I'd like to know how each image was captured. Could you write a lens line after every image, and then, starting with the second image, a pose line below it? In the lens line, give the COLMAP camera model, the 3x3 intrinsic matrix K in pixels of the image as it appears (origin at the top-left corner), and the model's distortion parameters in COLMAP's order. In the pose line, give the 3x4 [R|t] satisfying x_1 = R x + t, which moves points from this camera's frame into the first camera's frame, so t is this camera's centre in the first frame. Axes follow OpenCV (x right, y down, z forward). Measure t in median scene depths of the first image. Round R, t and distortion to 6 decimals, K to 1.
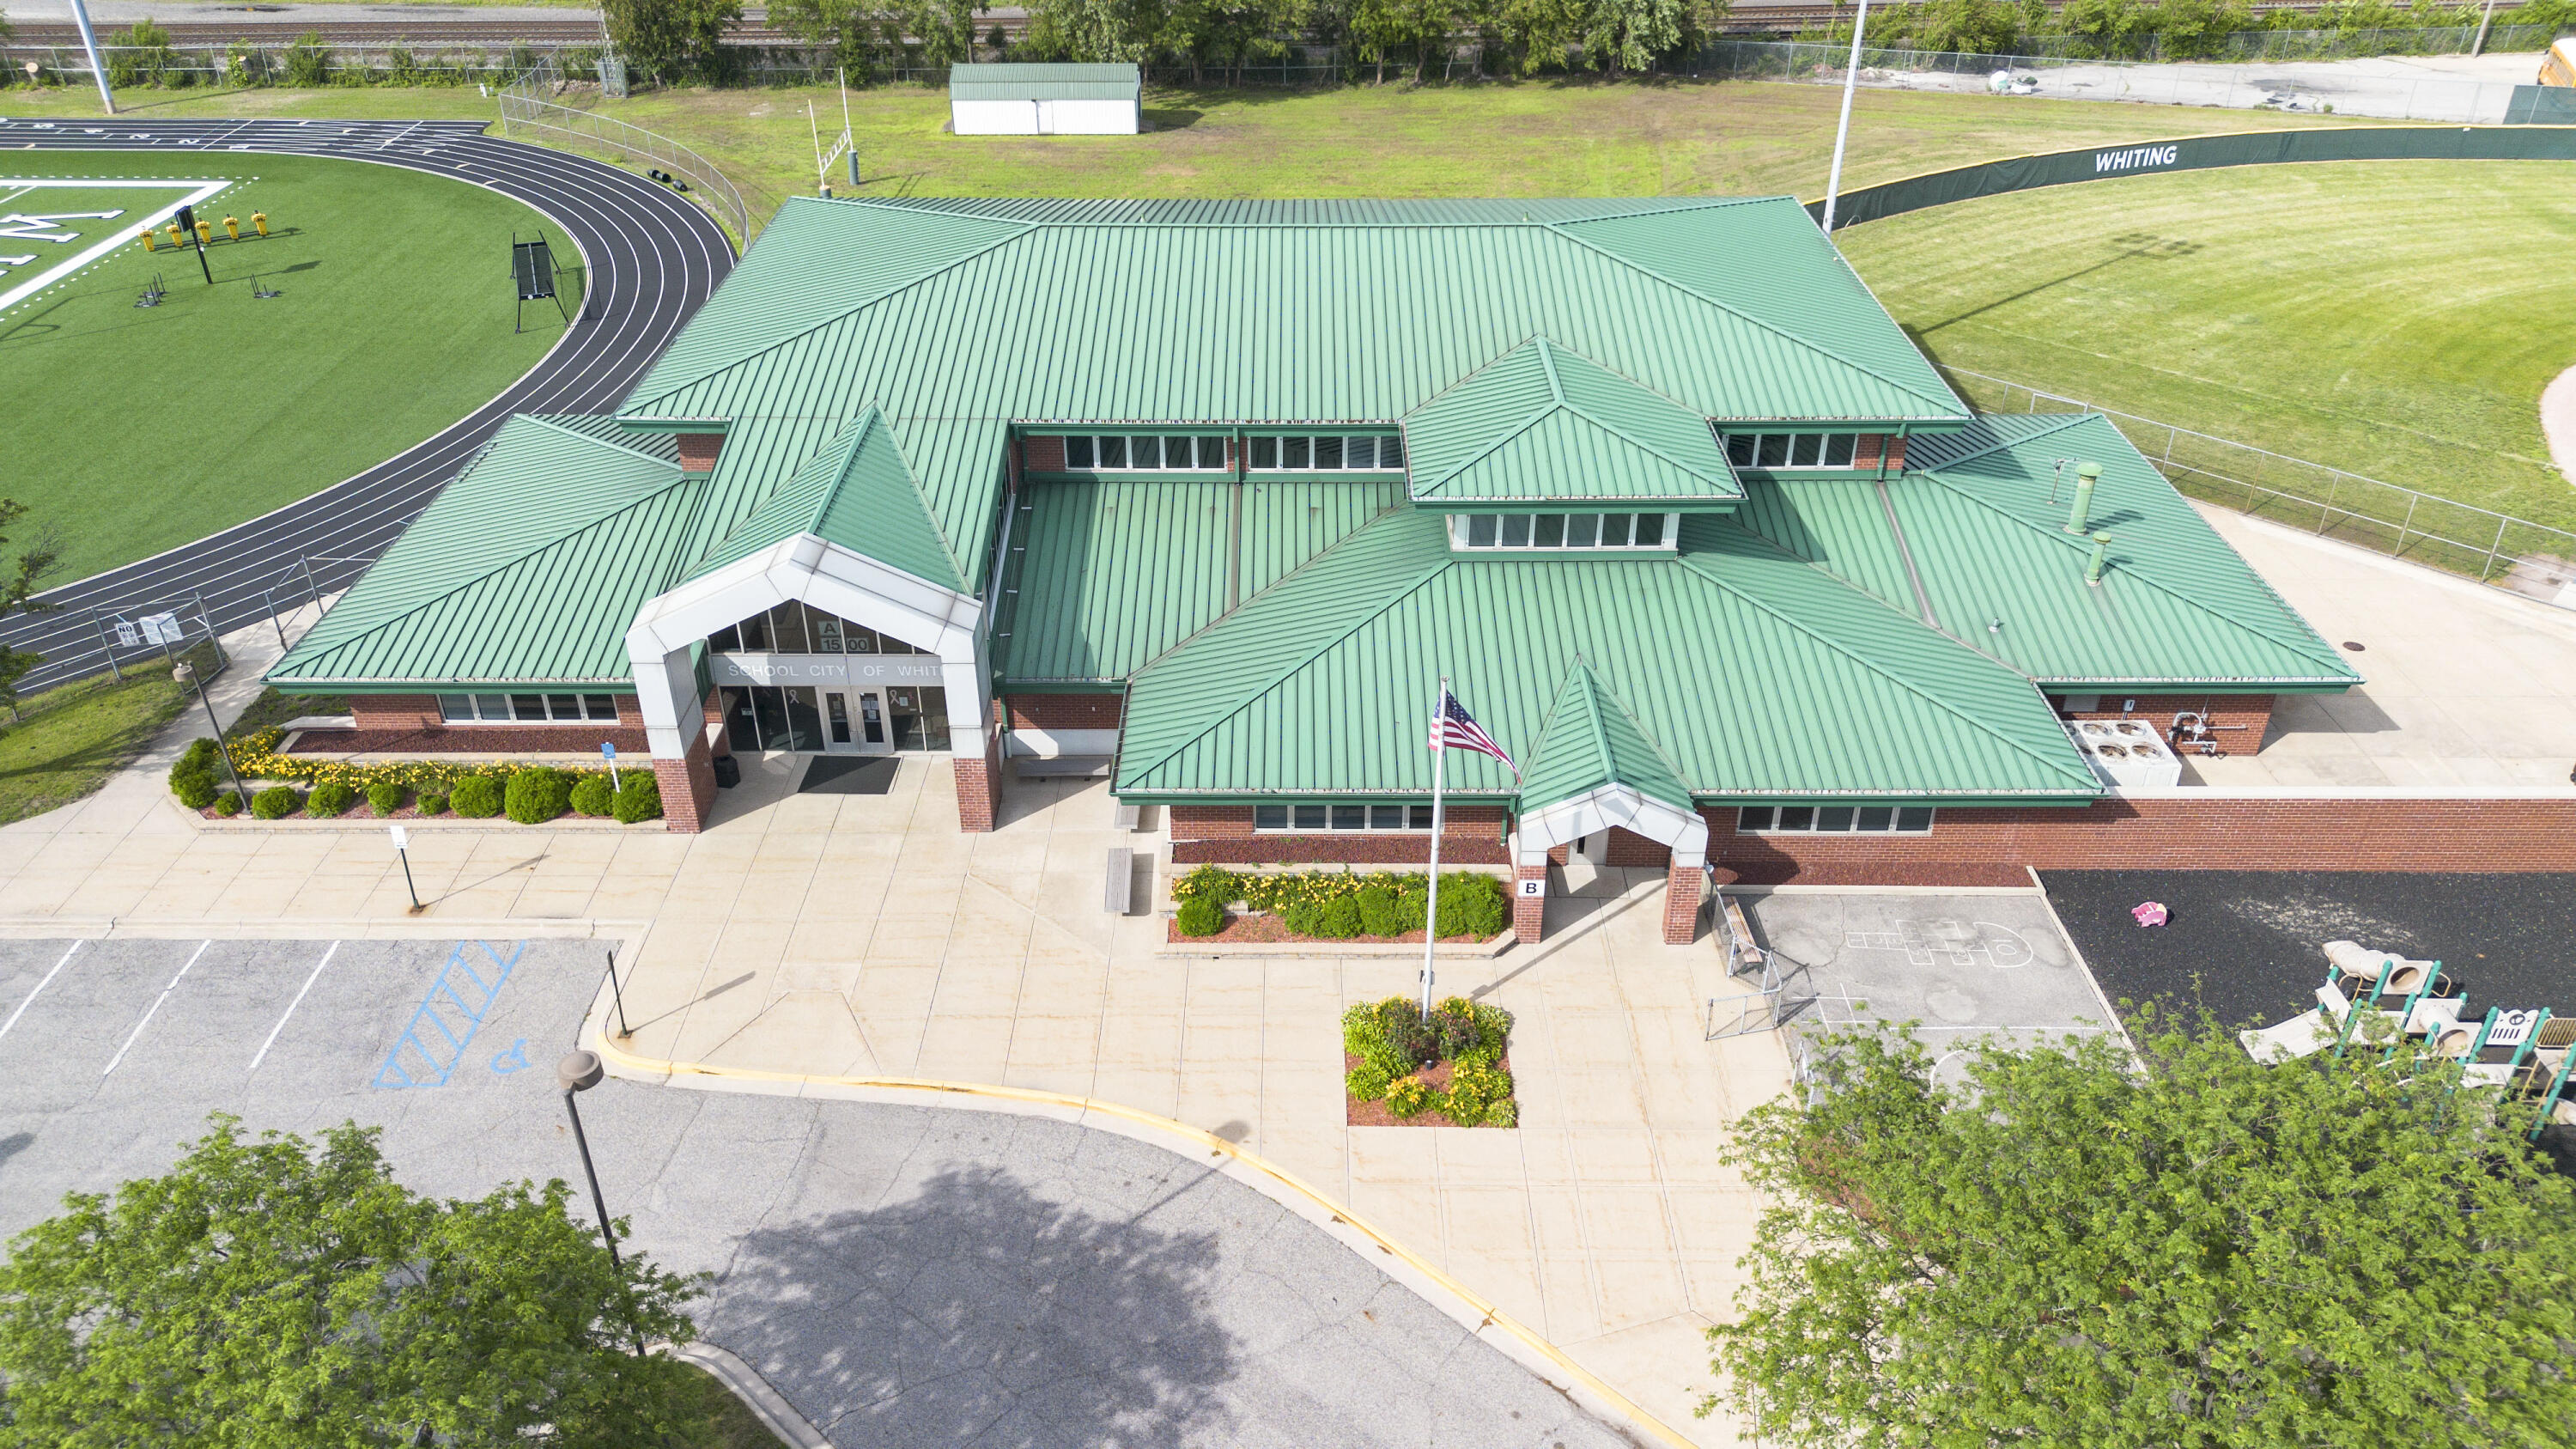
lens RADIAL K [[1827.7, 0, 1288.0], [0, 1827.7, 724.5], [0, 0, 1]] dist [0.083062, -0.088252]
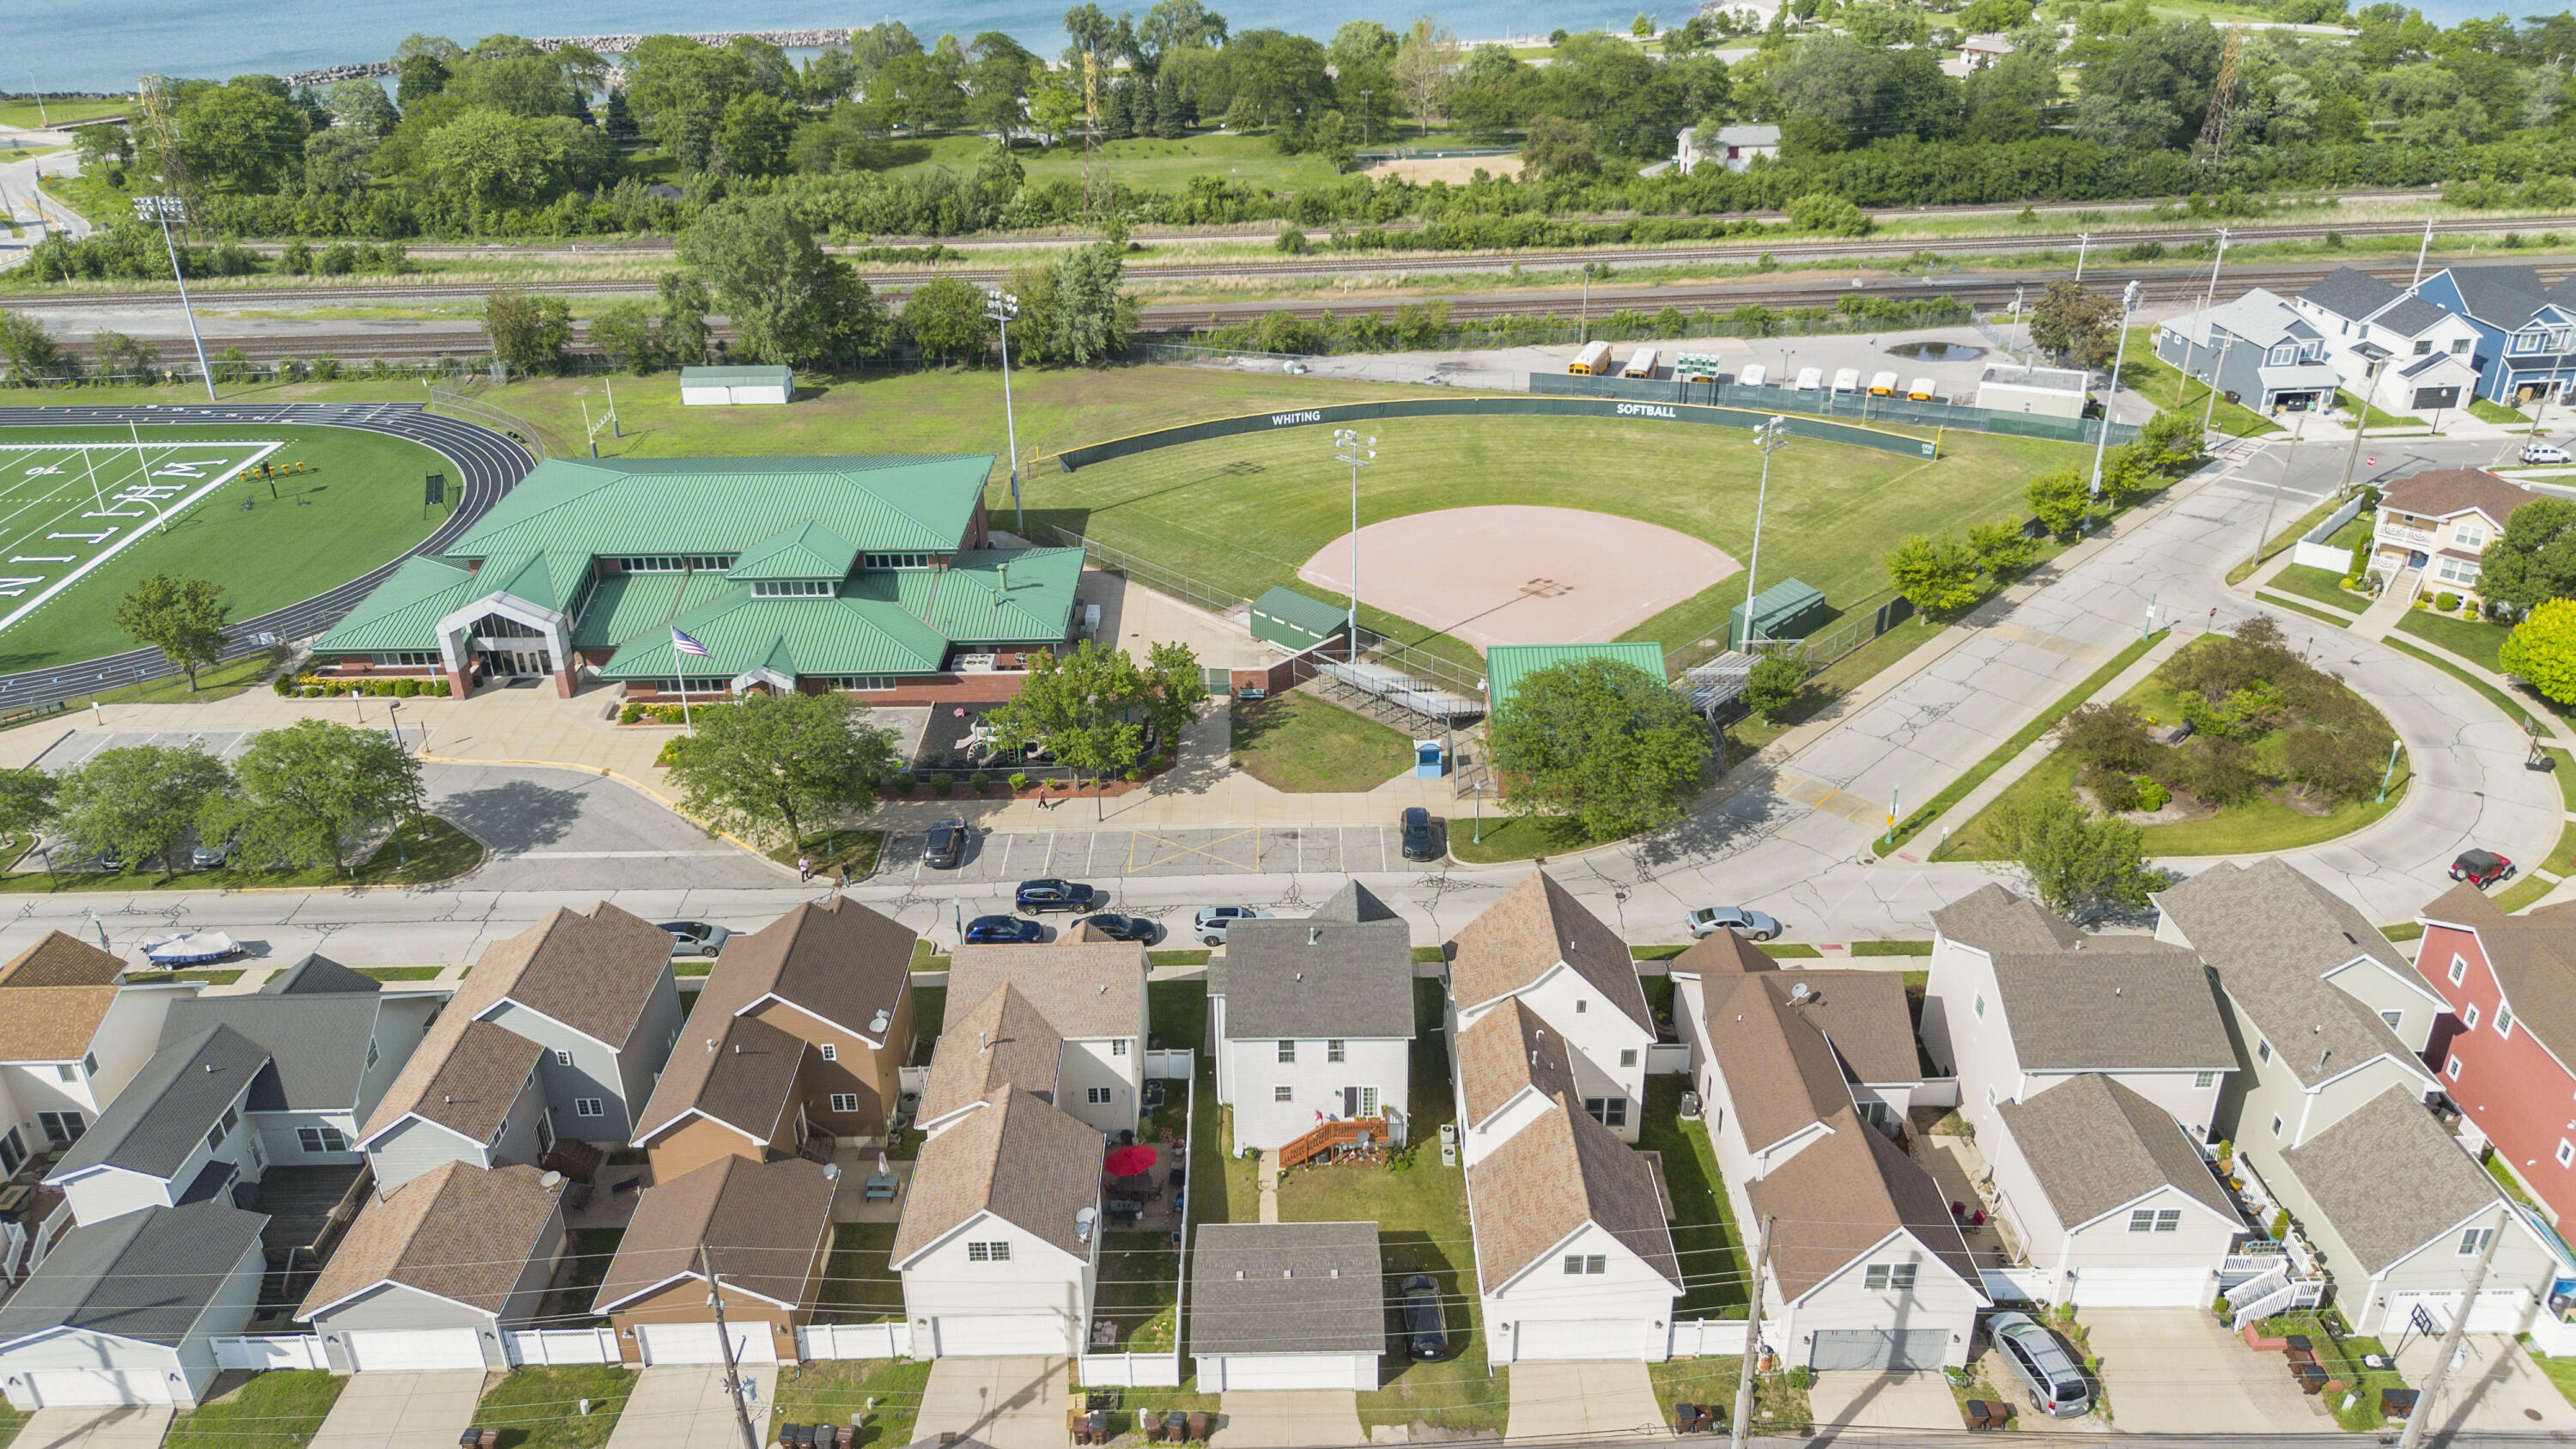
lens RADIAL K [[1901.9, 0, 1288.0], [0, 1901.9, 724.5], [0, 0, 1]] dist [0.070792, -0.100245]
pose [[0.999876, -0.014390, -0.006405, 0.457539], [0.013760, 0.995903, -0.089372, 0.180915], [0.007665, 0.089273, 0.995978, -0.908367]]
